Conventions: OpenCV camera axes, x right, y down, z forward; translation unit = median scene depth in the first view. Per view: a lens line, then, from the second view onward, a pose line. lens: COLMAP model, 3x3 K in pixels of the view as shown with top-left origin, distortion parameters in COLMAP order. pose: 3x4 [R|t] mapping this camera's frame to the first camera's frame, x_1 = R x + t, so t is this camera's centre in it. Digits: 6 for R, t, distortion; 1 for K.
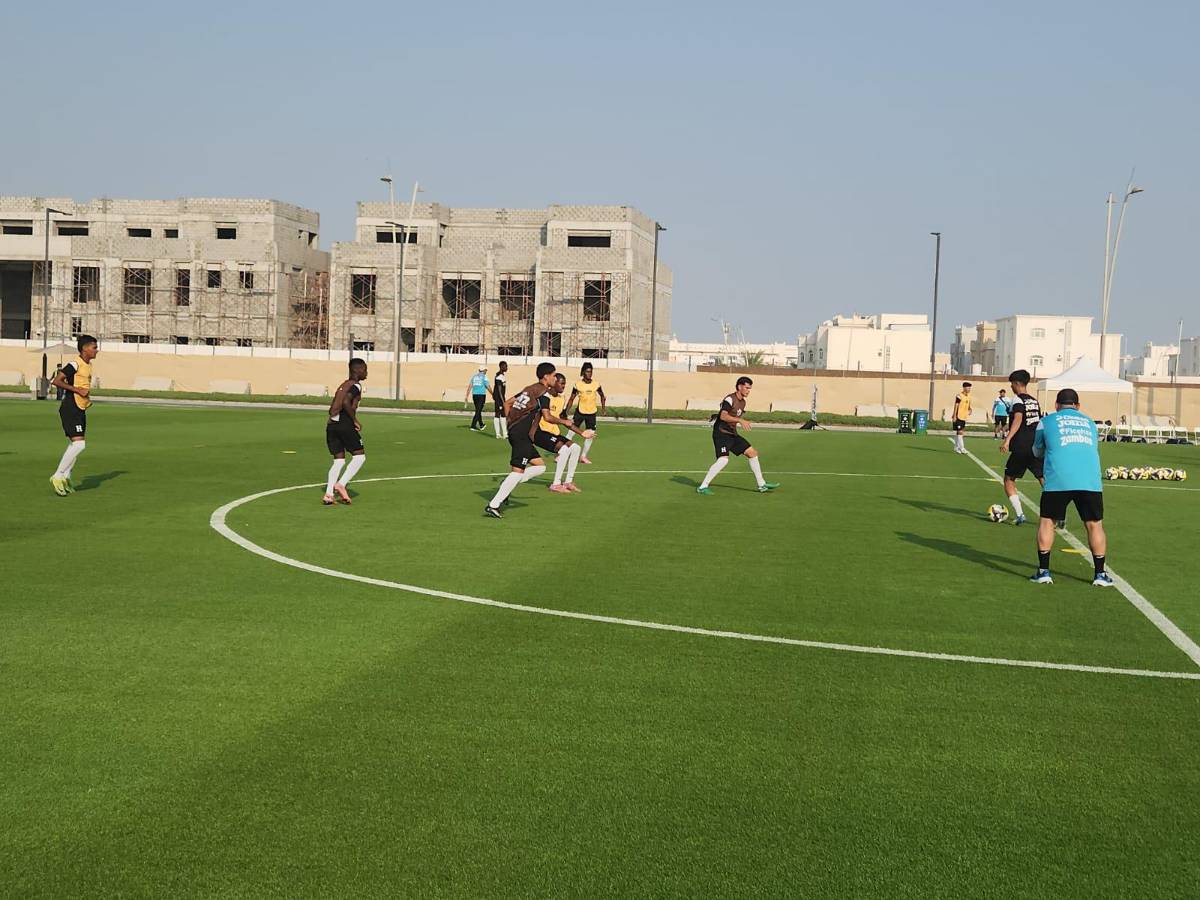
lens RADIAL K [[1586.2, 0, 637.9], [0, 1586.2, 430.1], [0, 0, 1]] dist [0.095230, -0.135102]
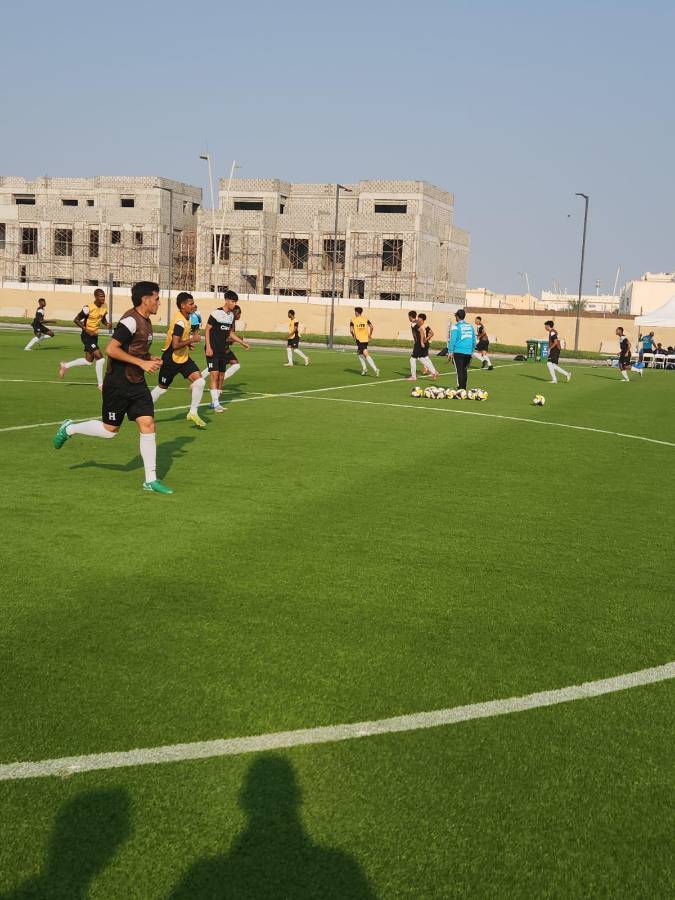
lens RADIAL K [[1154.0, 0, 343.5], [0, 1154.0, 464.9], [0, 0, 1]] dist [0.080040, -0.090723]
pose [[0.986144, 0.036878, -0.161738, 0.090115], [-0.021866, 0.995366, 0.093635, 0.000857], [0.164442, -0.088801, 0.982381, 0.050811]]
